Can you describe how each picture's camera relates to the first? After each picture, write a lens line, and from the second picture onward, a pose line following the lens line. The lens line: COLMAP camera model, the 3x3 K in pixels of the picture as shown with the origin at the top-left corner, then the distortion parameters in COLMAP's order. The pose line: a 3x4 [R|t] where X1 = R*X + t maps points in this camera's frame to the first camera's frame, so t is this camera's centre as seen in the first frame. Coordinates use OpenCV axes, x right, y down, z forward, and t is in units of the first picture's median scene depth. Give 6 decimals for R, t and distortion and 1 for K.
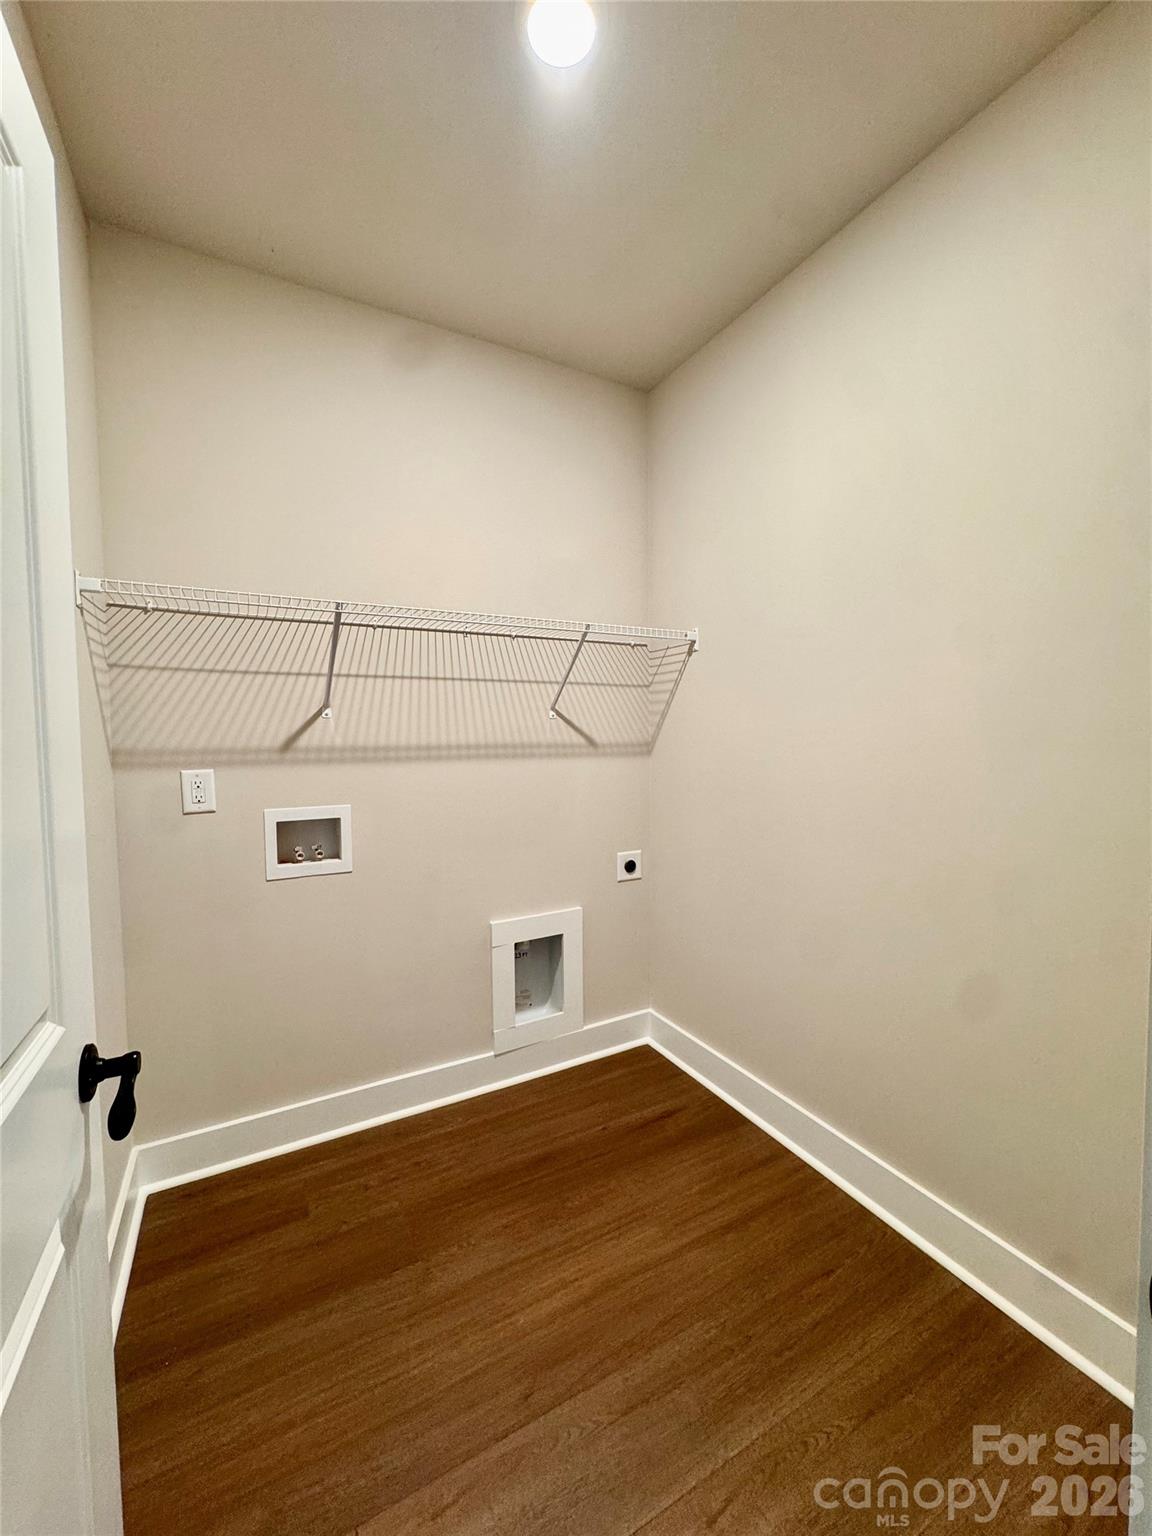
lens RADIAL K [[615.1, 0, 576.0], [0, 615.1, 768.0], [0, 0, 1]] dist [-0.001109, 0.000016]
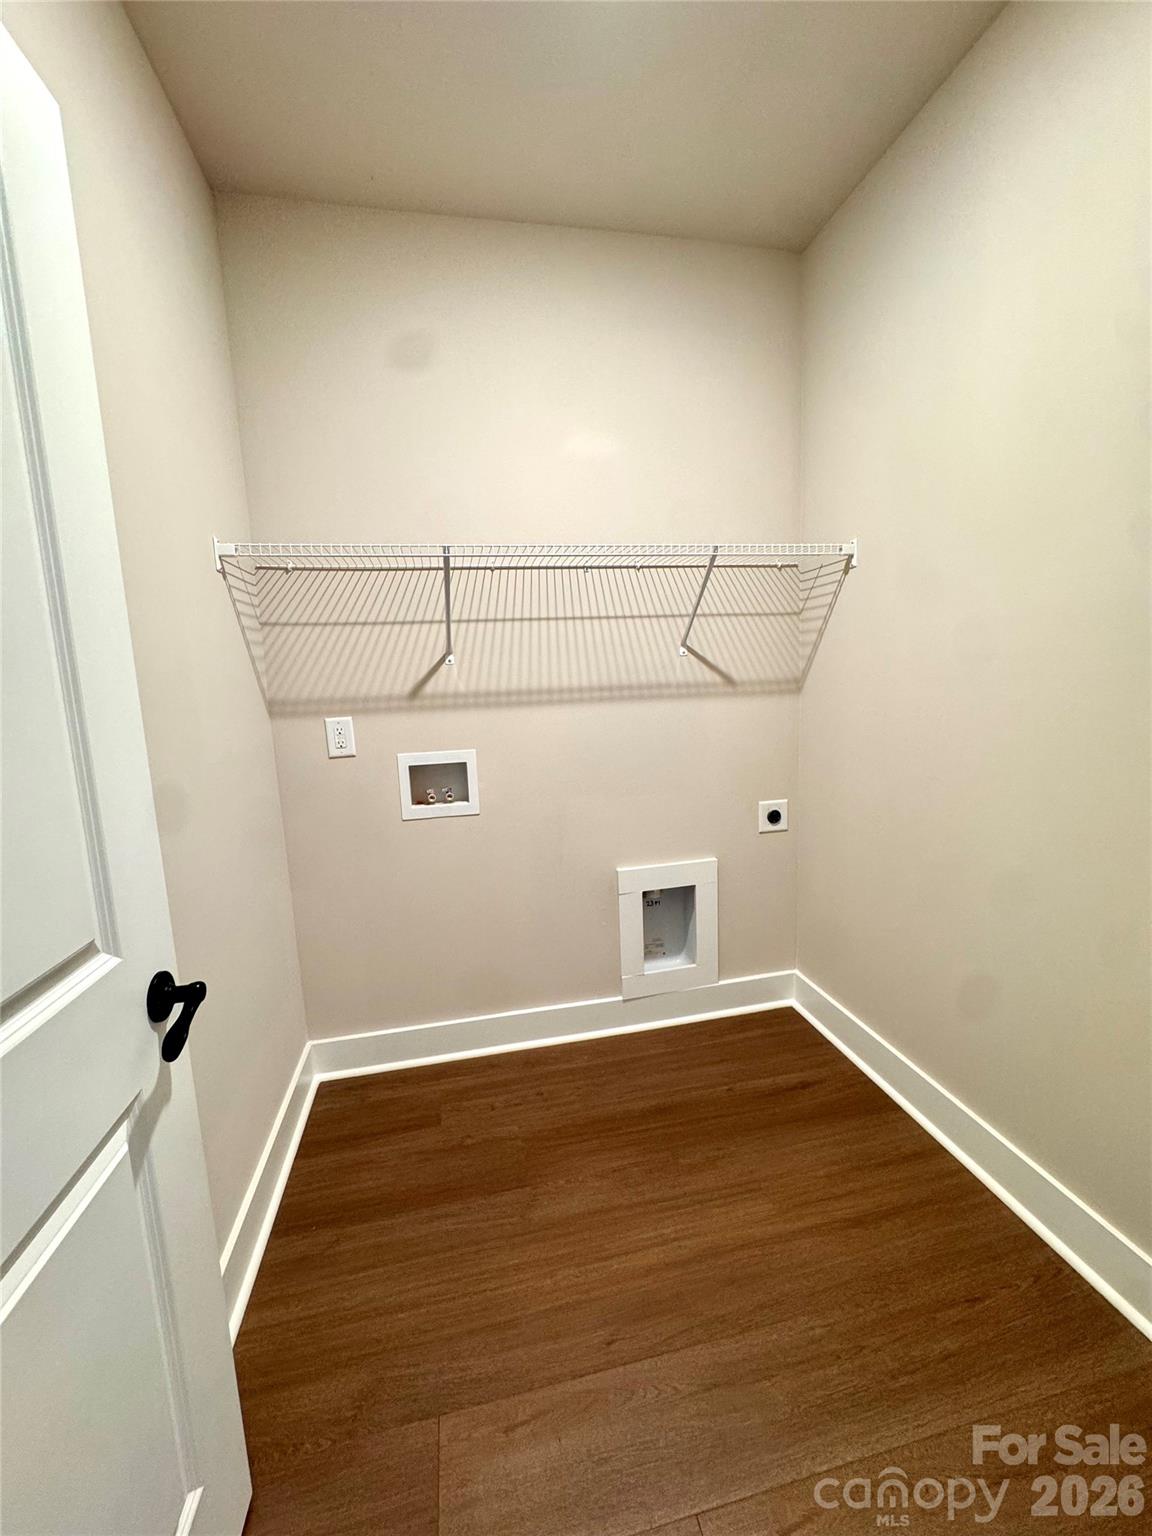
lens RADIAL K [[615.1, 0, 576.0], [0, 615.1, 768.0], [0, 0, 1]] dist [-0.001109, 0.000016]
pose [[0.956657, 0.011450, -0.290991, 0.093519], [0.016945, 0.995345, 0.094874, -0.003890], [0.290722, -0.095692, 0.952010, 0.074851]]
